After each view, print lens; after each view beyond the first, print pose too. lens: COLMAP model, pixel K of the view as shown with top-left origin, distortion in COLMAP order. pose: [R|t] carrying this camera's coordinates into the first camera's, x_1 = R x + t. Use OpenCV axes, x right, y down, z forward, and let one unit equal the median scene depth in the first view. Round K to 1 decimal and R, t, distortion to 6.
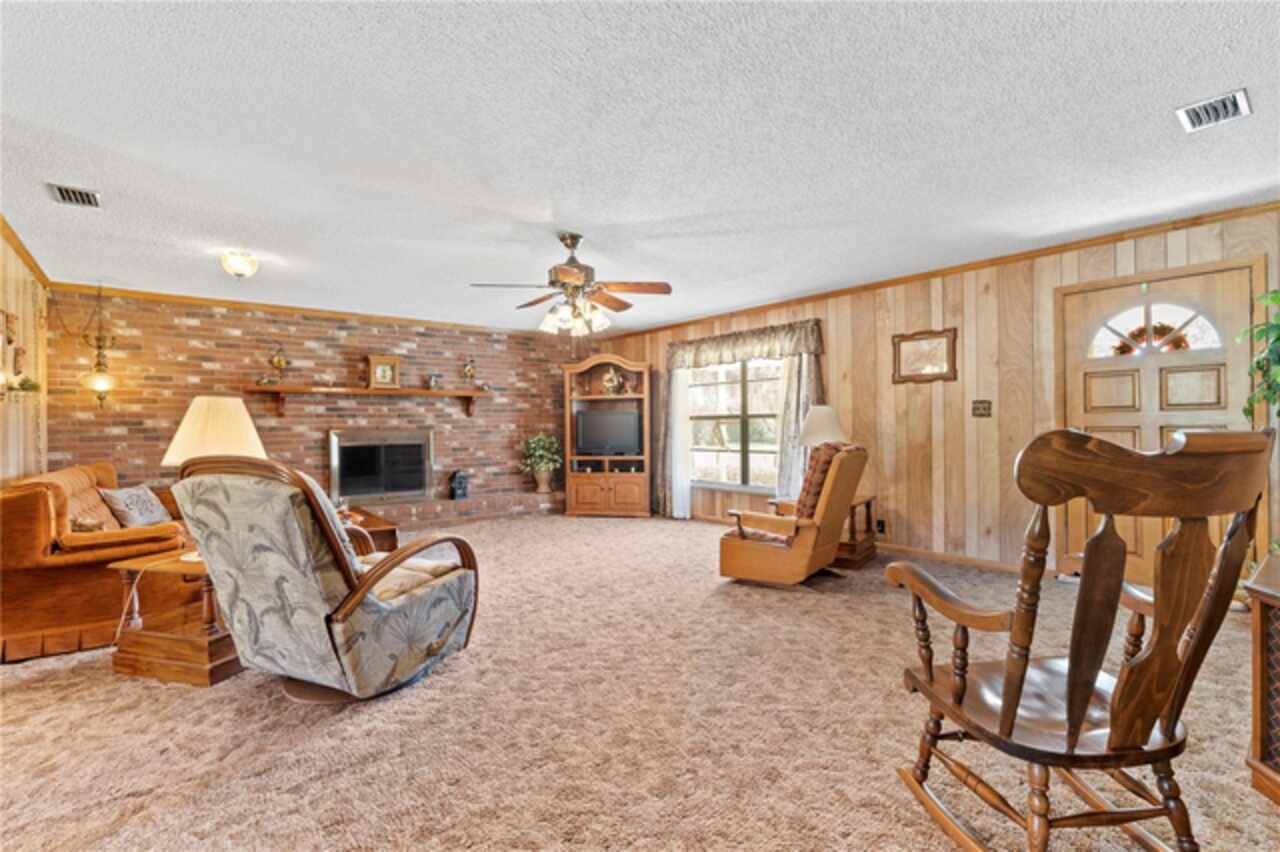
lens RADIAL K [[584.1, 0, 641.3], [0, 584.1, 423.5], [0, 0, 1]] dist [-0.008273, 0.002253]
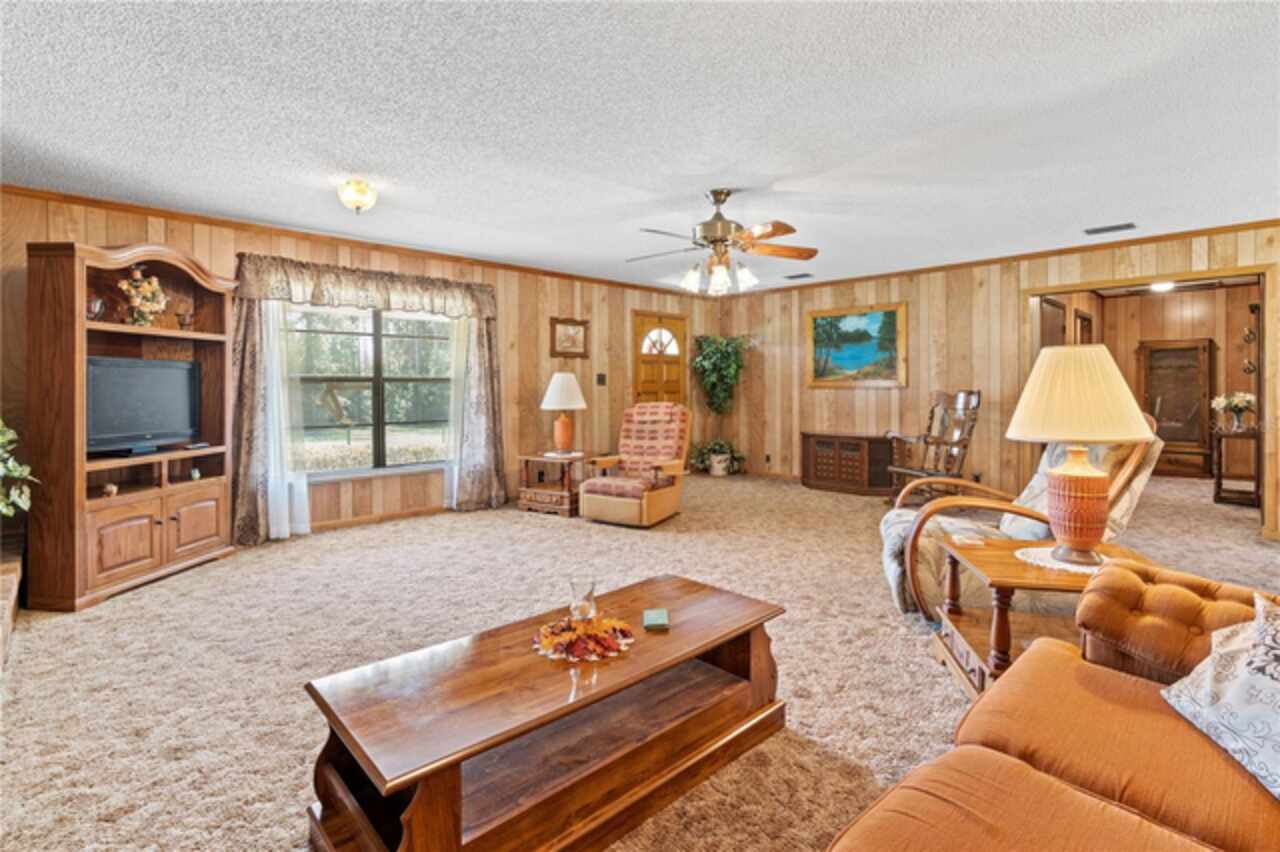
lens RADIAL K [[584.1, 0, 638.9], [0, 584.1, 396.6], [0, 0, 1]] dist [-0.008273, 0.002253]
pose [[-0.053496, -0.001618, 0.998567, -0.663451], [0.004079, 0.999990, 0.001839, 0.010860], [-0.998560, 0.004171, -0.053489, 0.735675]]
